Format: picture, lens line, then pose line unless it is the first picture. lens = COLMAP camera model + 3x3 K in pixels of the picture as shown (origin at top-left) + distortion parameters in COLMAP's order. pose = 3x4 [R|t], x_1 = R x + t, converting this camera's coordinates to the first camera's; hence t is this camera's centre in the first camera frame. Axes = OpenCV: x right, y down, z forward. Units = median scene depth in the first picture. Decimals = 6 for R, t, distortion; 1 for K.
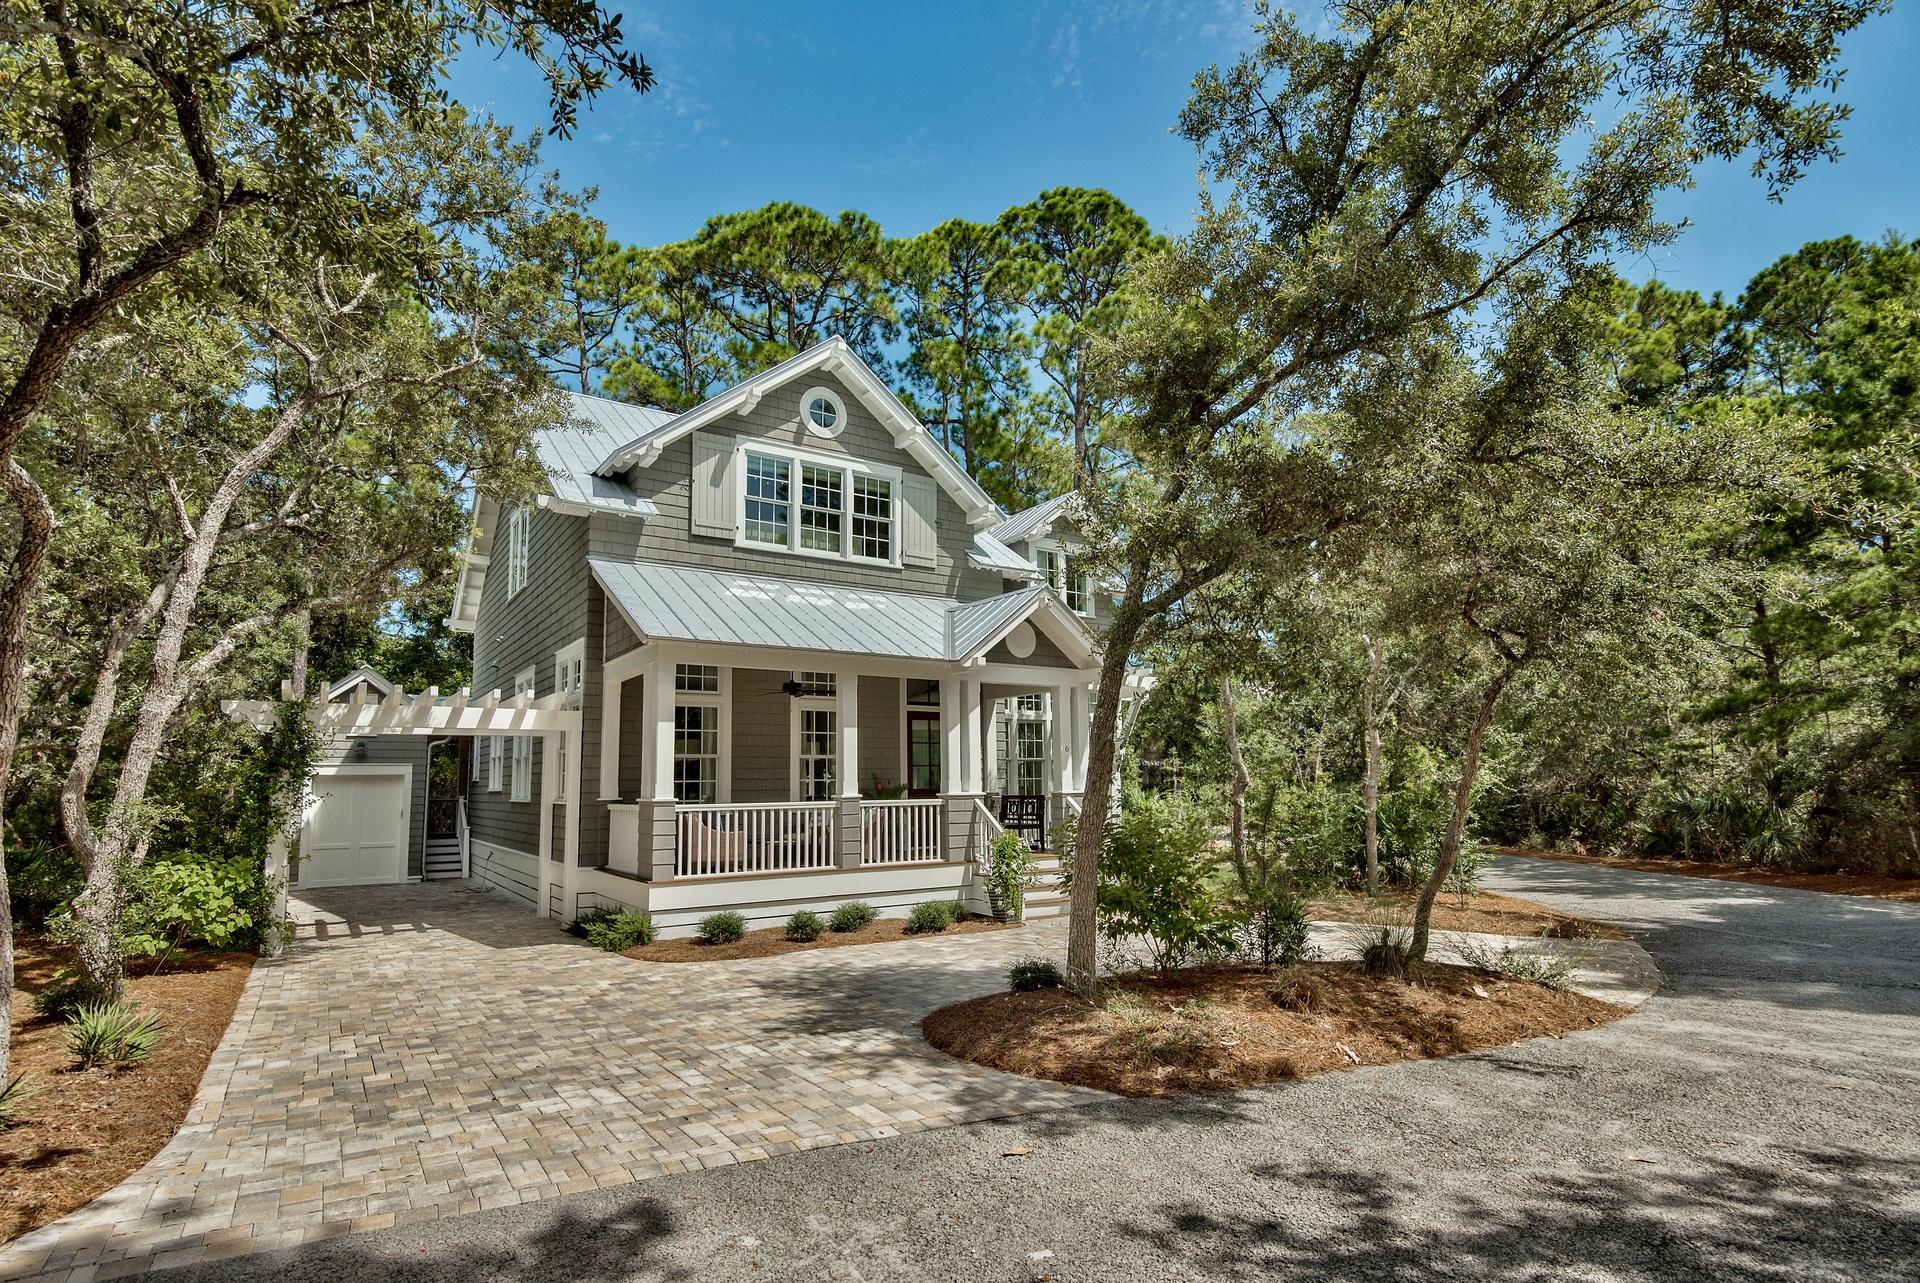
lens RADIAL K [[964.7, 0, 894.0], [0, 964.7, 631.1], [0, 0, 1]] dist [-0.001454, -0.000416]
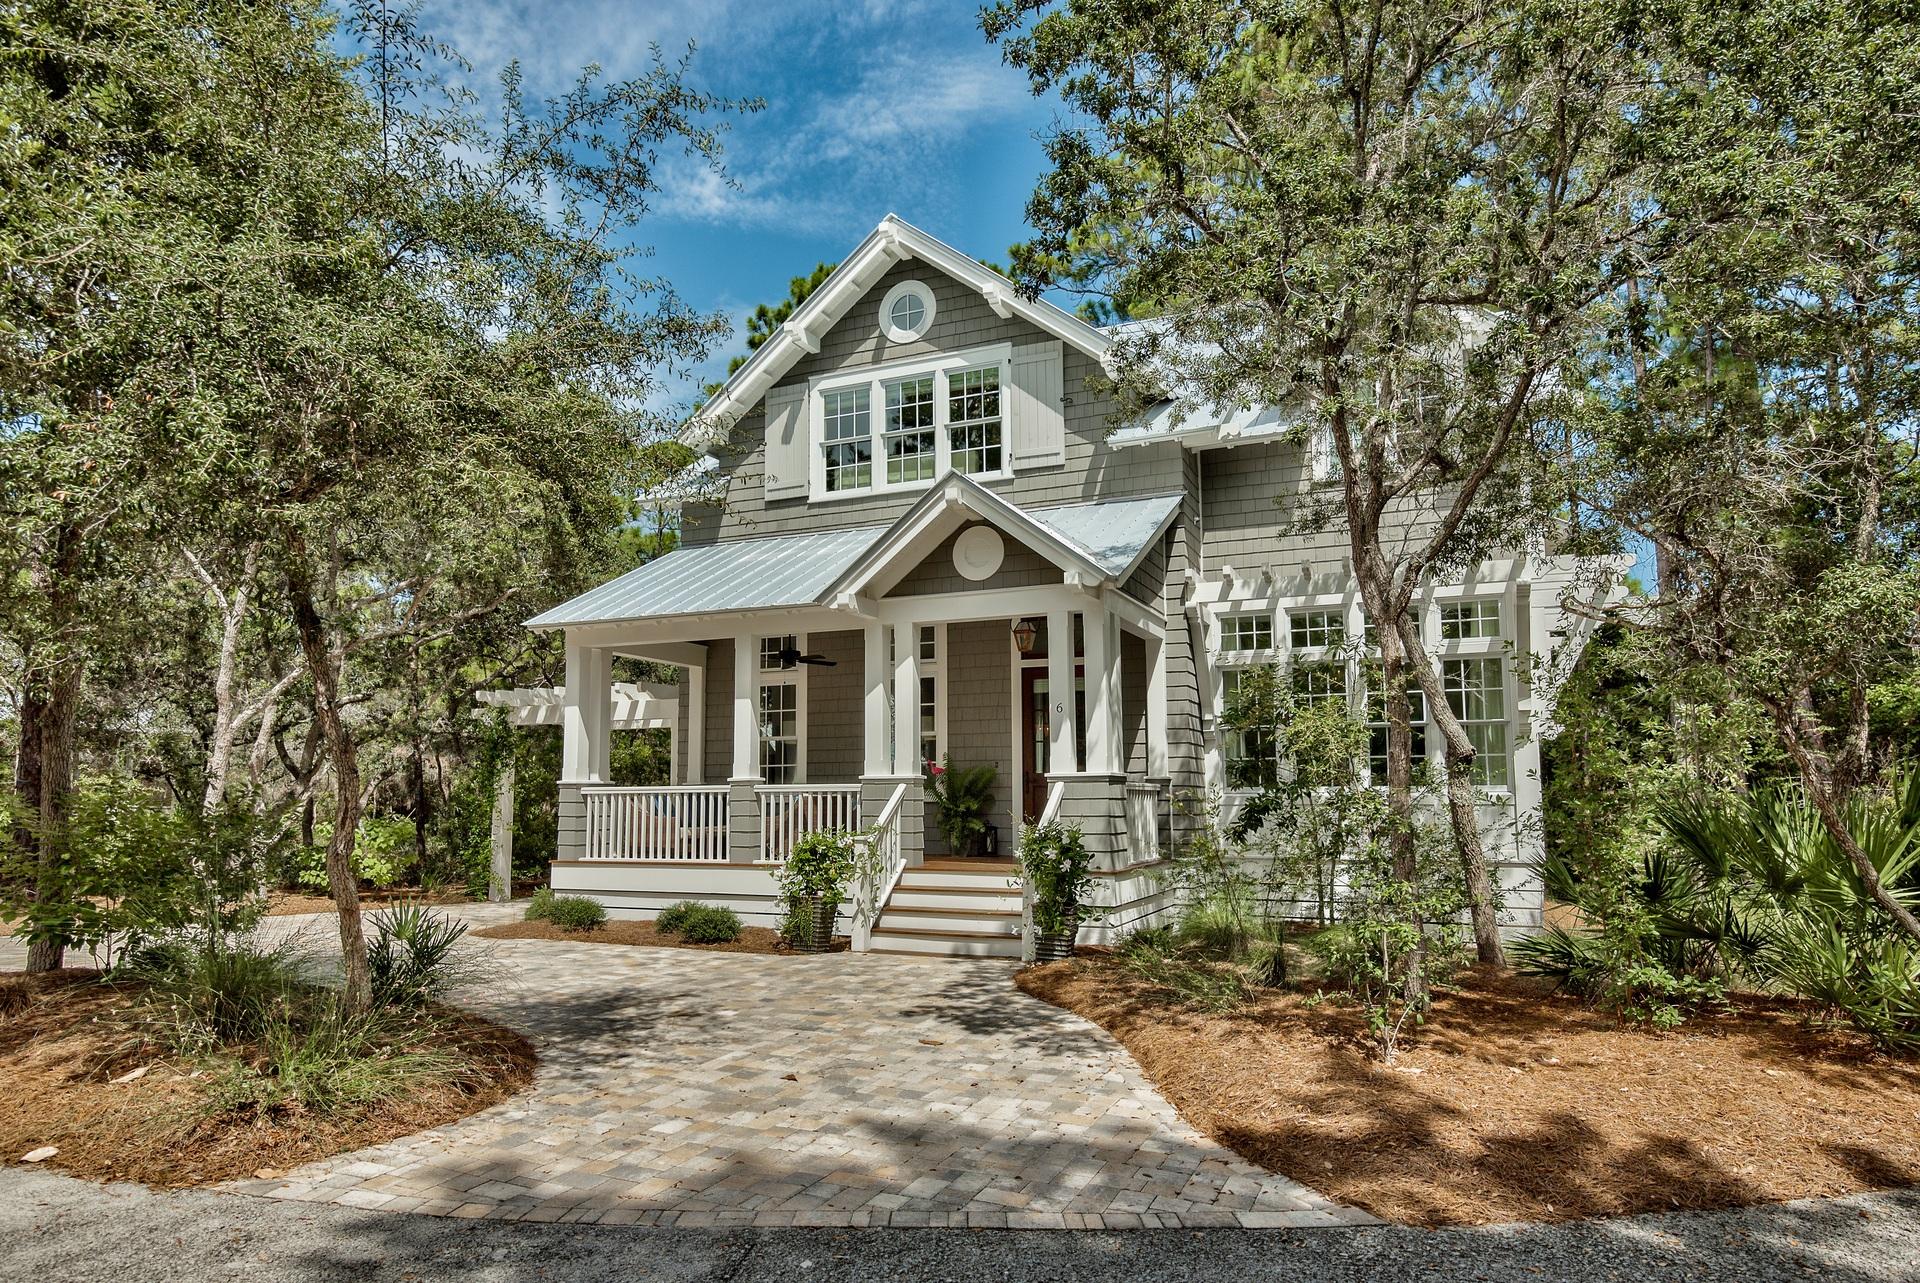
lens RADIAL K [[1053.1, 0, 960.0], [0, 1053.1, 641.5], [0, 0, 1]] dist [0.060842, 0.000067]
pose [[0.560638, -0.095000, -0.822593, 0.703181], [0.132944, 0.990837, -0.023822, 0.081578], [0.817319, -0.096003, 0.568131, 0.532925]]
